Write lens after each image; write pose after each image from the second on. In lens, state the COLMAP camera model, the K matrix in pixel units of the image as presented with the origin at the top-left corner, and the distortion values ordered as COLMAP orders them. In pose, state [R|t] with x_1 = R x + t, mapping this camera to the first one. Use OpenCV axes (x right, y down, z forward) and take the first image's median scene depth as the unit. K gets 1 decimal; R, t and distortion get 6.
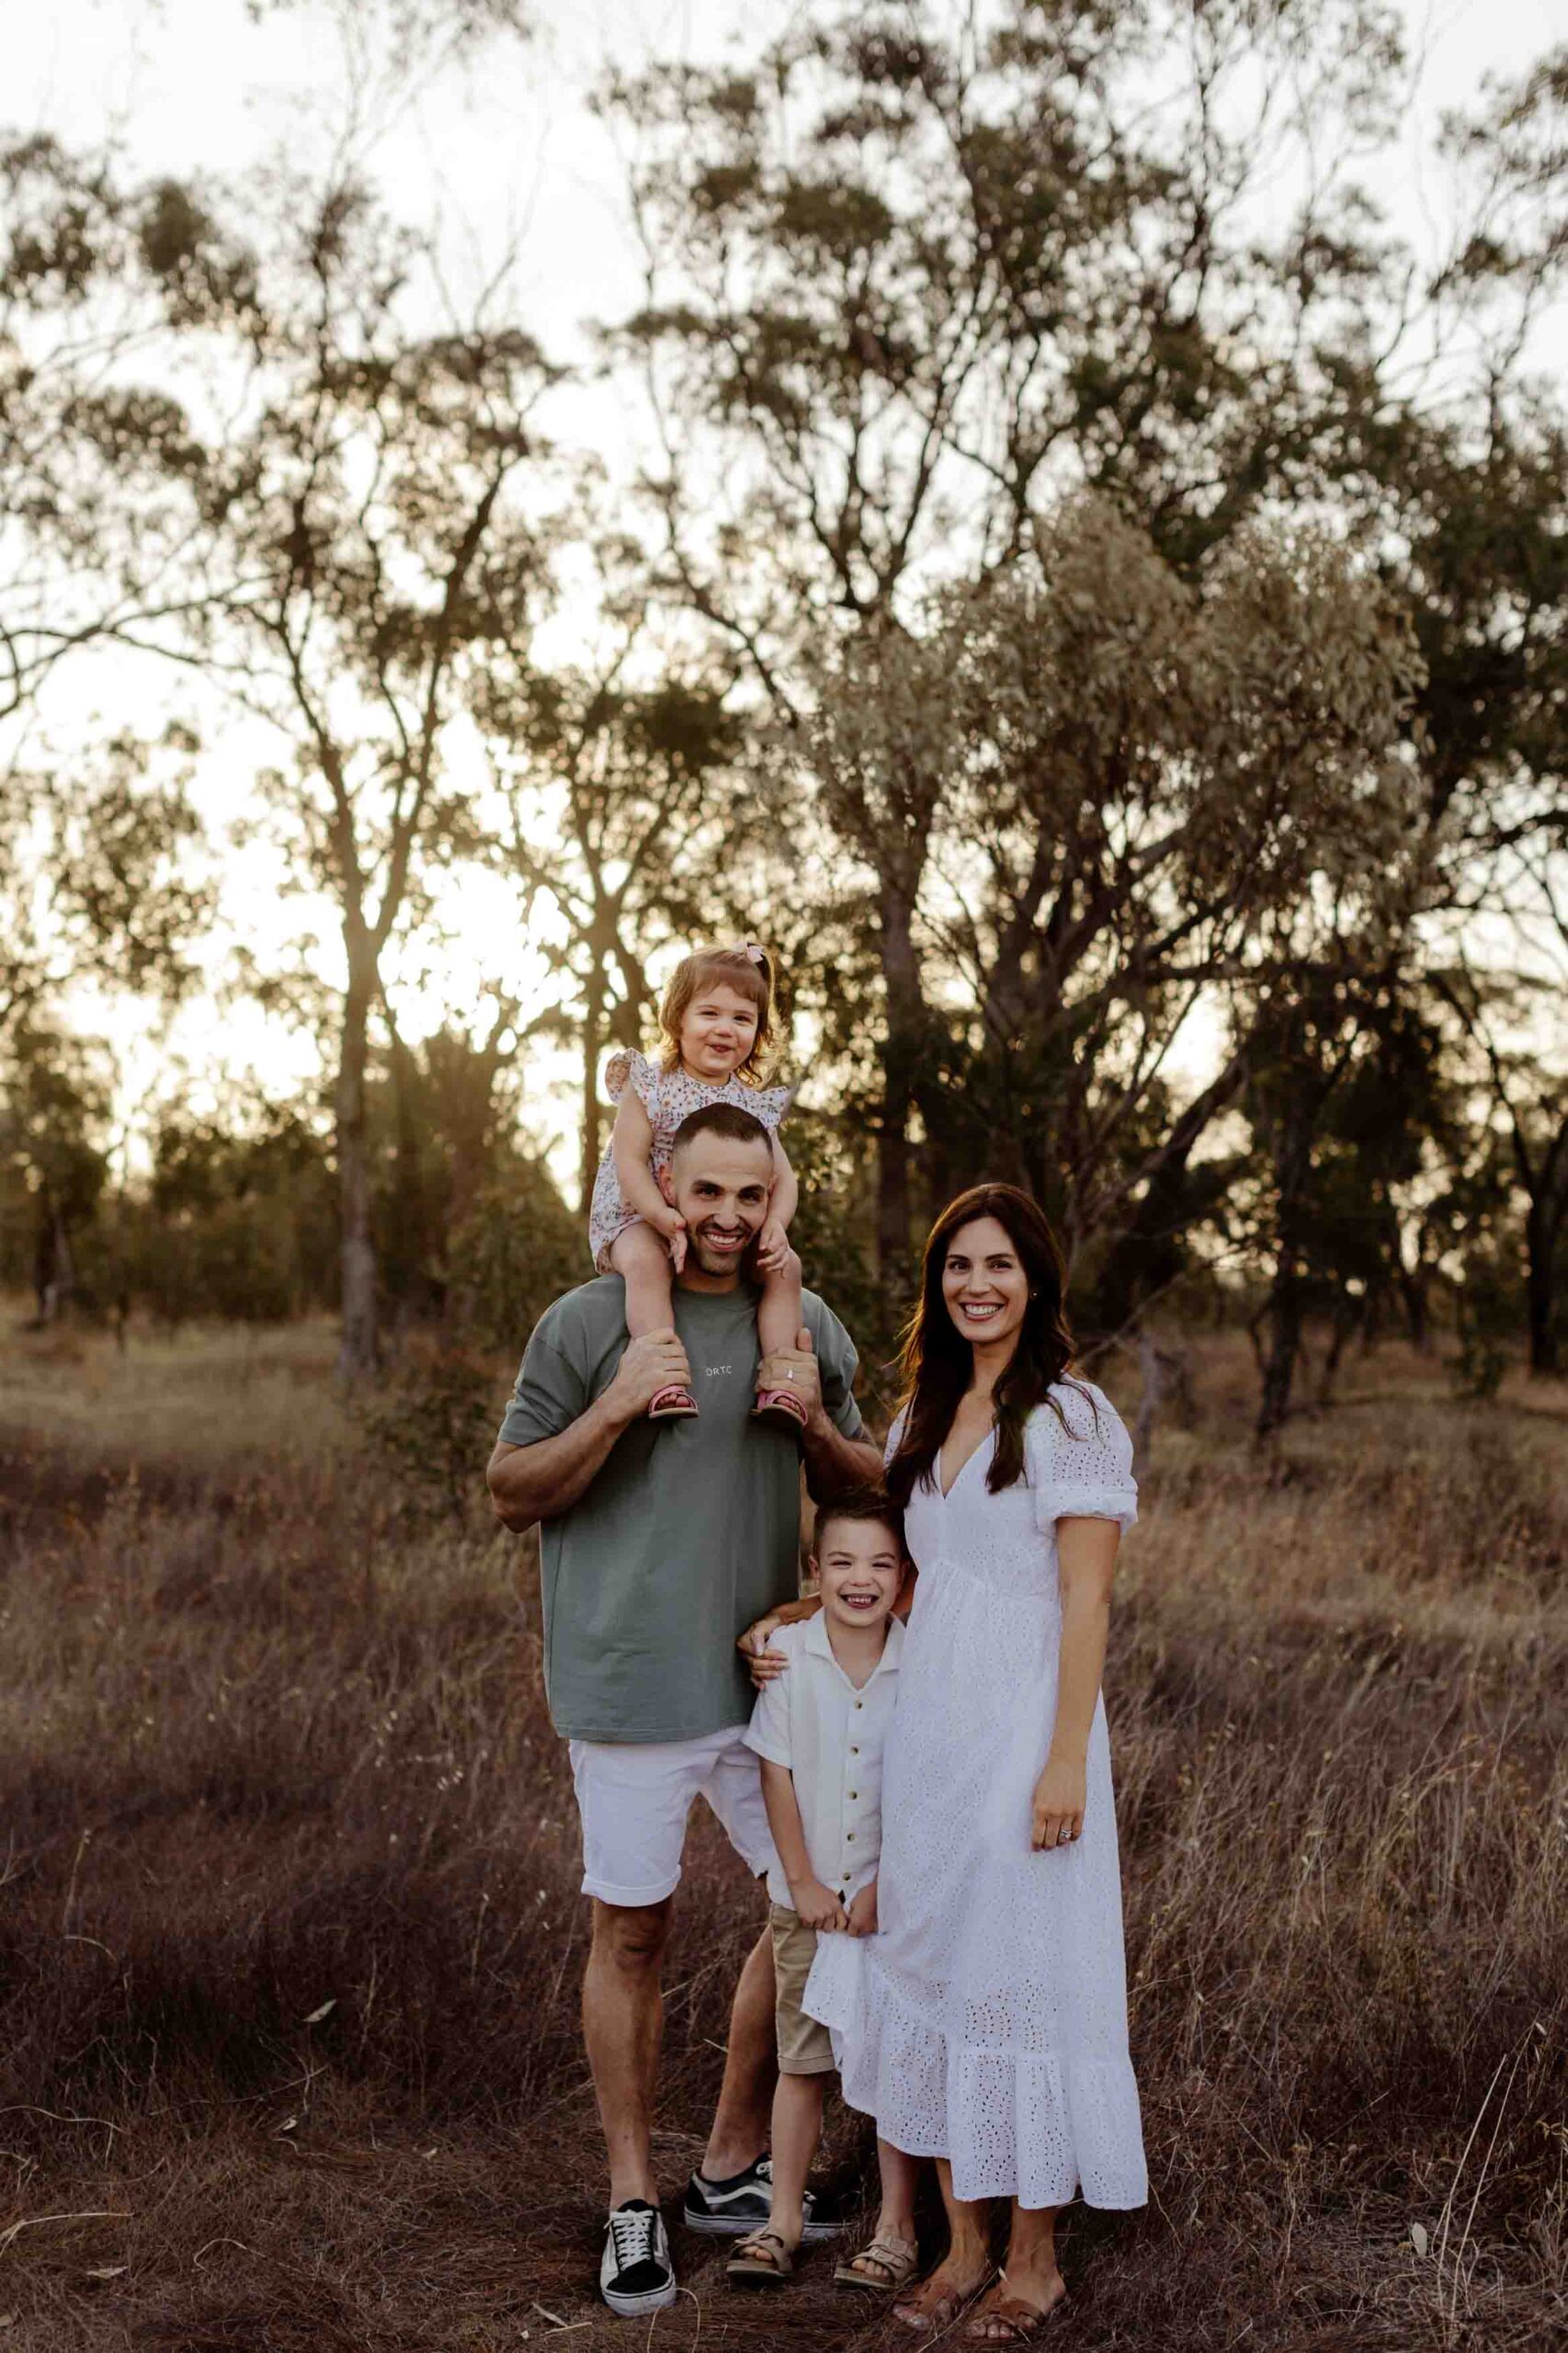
lens RADIAL K [[3325.7, 0, 751.7], [0, 3325.7, 1176.1], [0, 0, 1]] dist [0.002813, -0.009631]
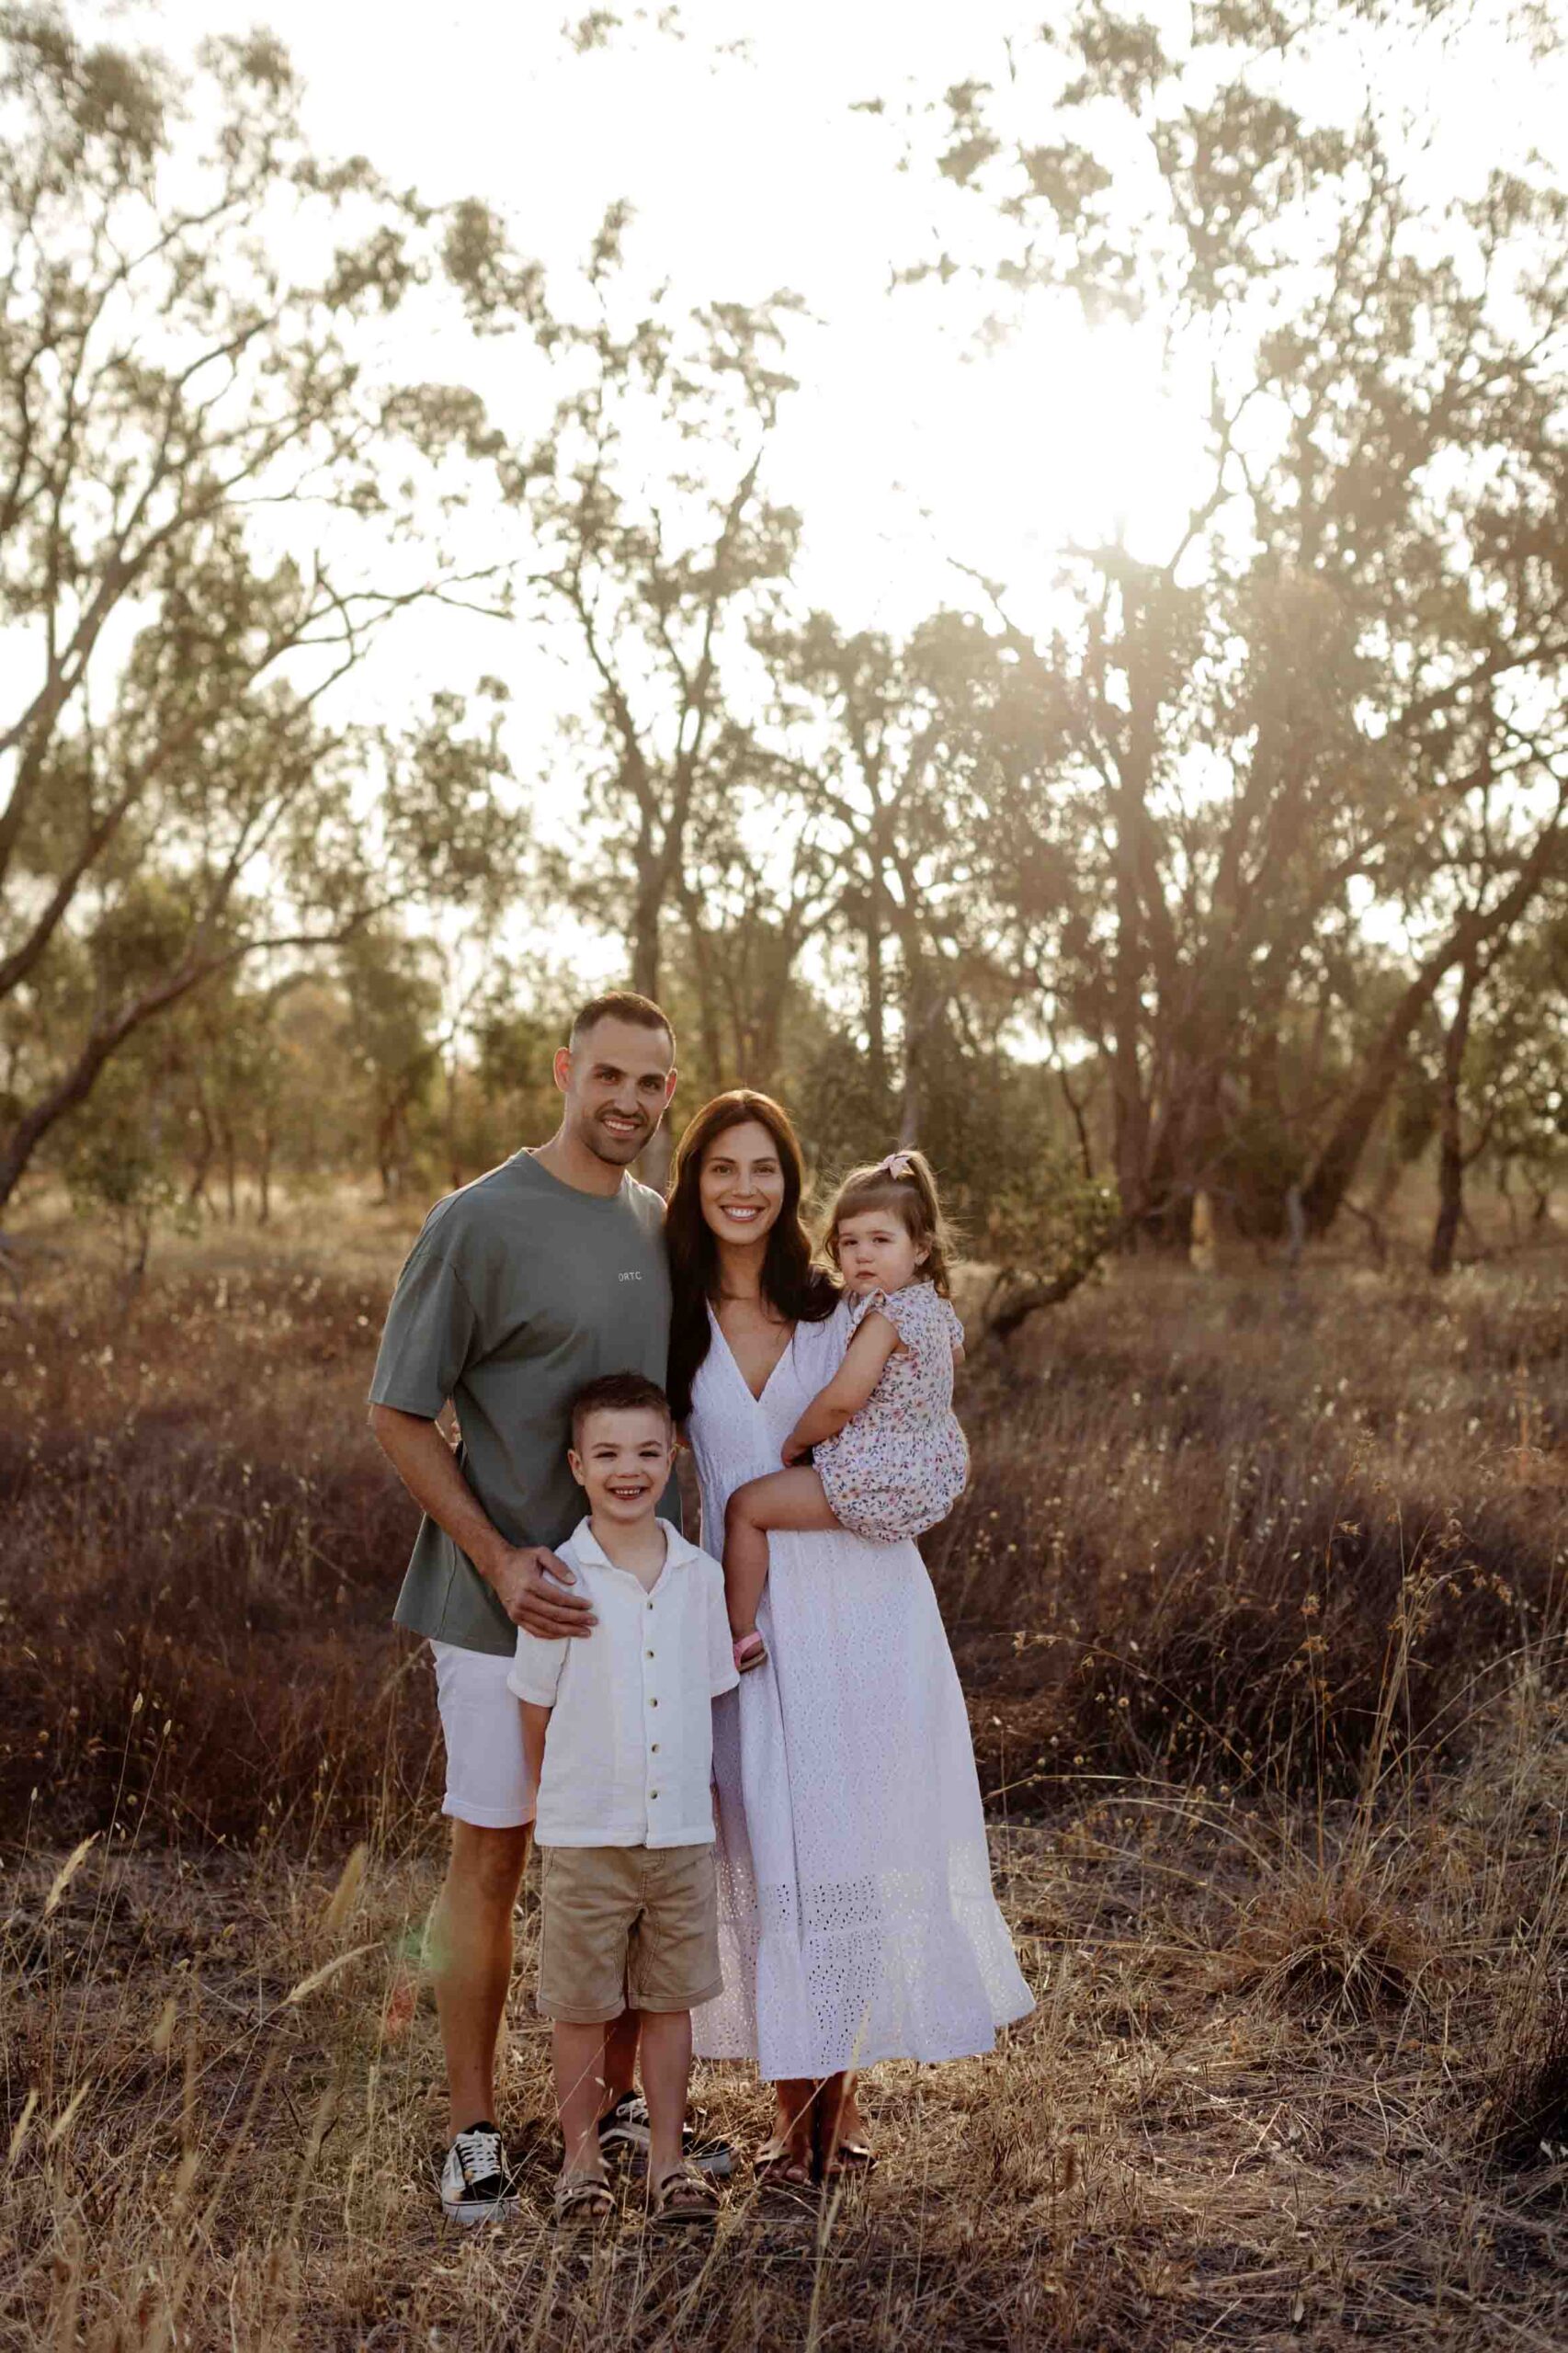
lens RADIAL K [[3316.9, 0, 783.8], [0, 3316.9, 1202.4], [0, 0, 1]] dist [-0.001975, -0.022293]
pose [[0.995859, -0.020167, -0.088648, 0.026919], [0.024174, 0.998723, 0.044354, -0.002166], [0.087641, -0.046313, 0.995075, -0.141521]]
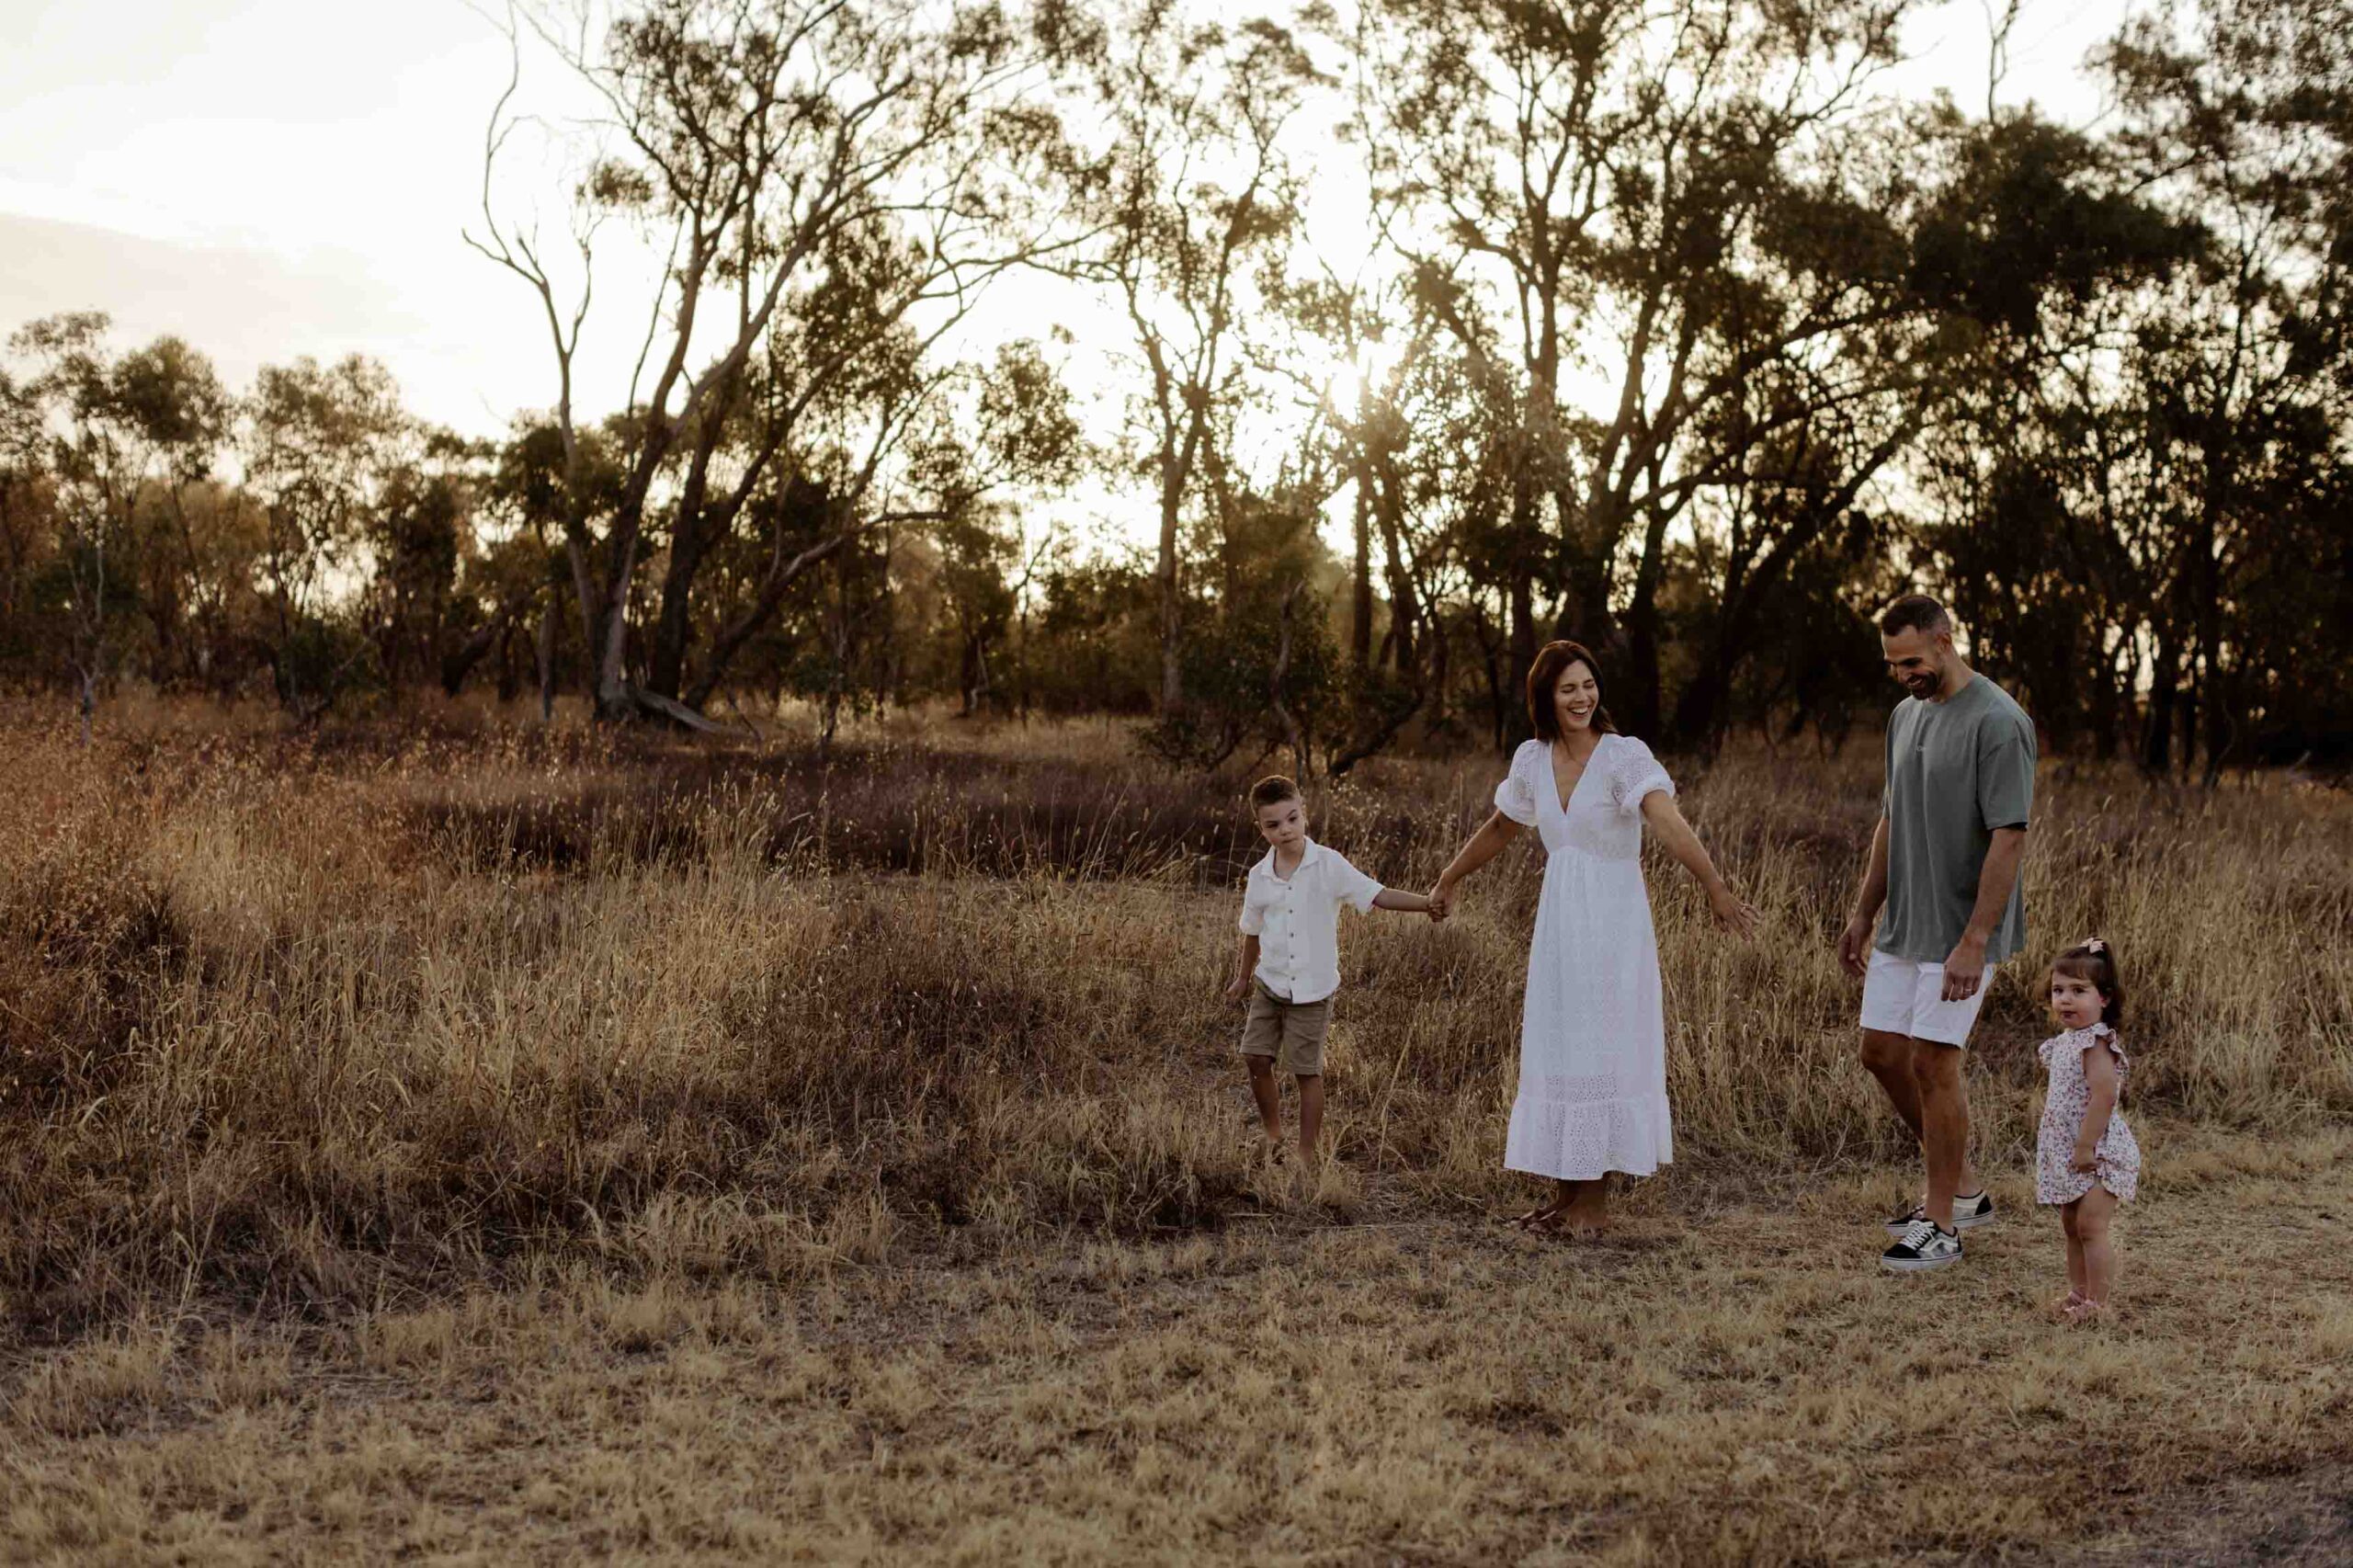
lens RADIAL K [[3299.9, 0, 1220.4], [0, 3299.9, 786.0], [0, 0, 1]] dist [0.057895, 0.007612]
pose [[0.991916, 0.004756, -0.126807, 0.105069], [0.002604, 0.998324, 0.057812, -0.007332], [0.126870, -0.057674, 0.990241, -0.566690]]
